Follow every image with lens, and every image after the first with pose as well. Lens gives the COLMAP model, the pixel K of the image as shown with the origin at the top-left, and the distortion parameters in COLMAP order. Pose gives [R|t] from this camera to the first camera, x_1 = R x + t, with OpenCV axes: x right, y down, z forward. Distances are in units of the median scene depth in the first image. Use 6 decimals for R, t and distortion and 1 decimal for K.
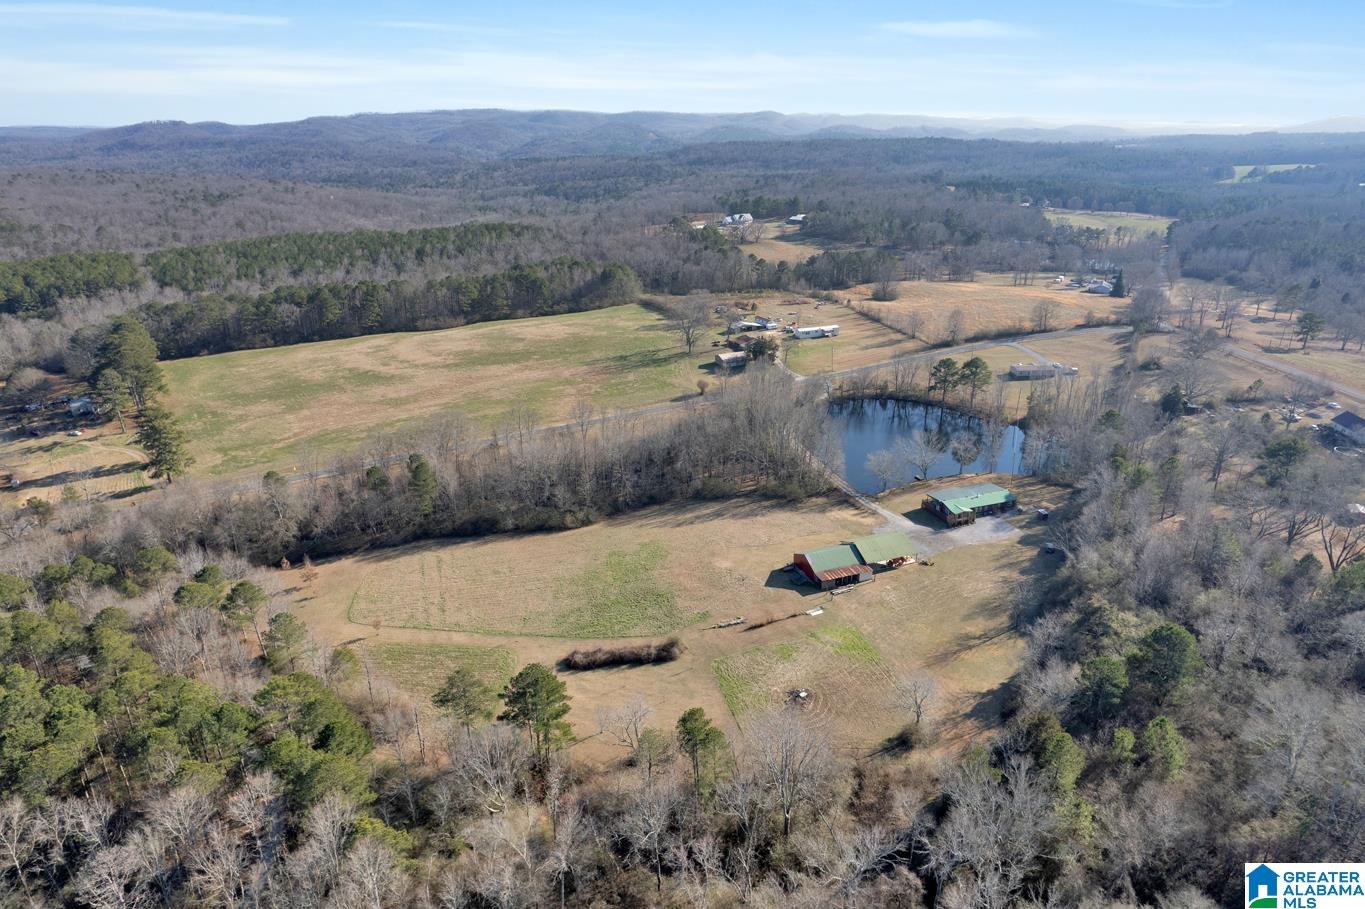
lens RADIAL K [[866.6, 0, 683.4], [0, 866.6, 450.7], [0, 0, 1]] dist [-0.060149, 0.052051]
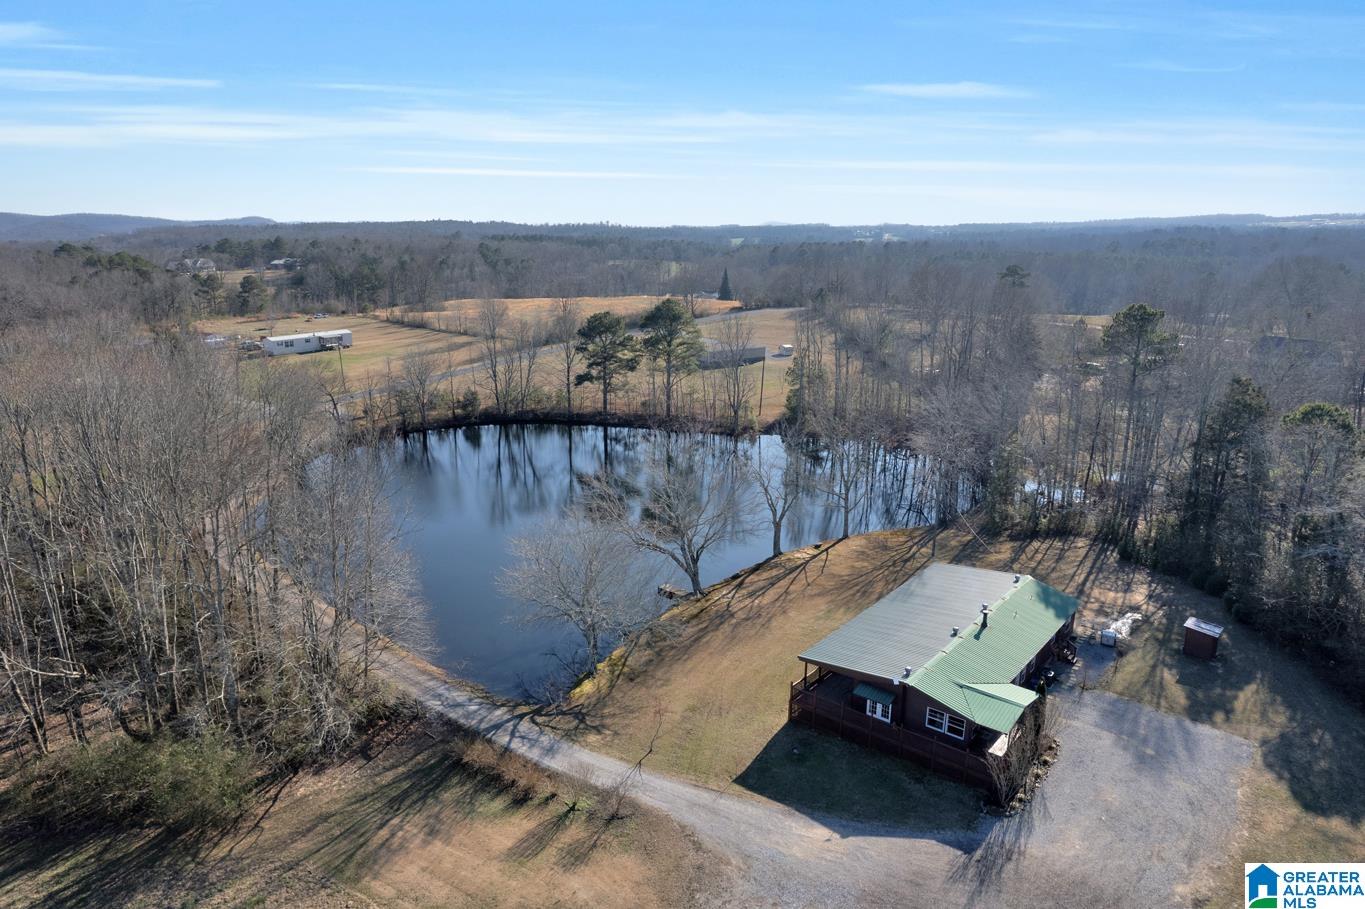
lens RADIAL K [[866.6, 0, 689.5], [0, 866.6, 460.3], [0, 0, 1]] dist [-0.060149, 0.052051]
pose [[0.854998, -0.127001, 0.502841, 0.106193], [0.180576, 0.981785, -0.059073, 0.004552], [-0.486179, 0.141308, 0.862358, 0.588857]]
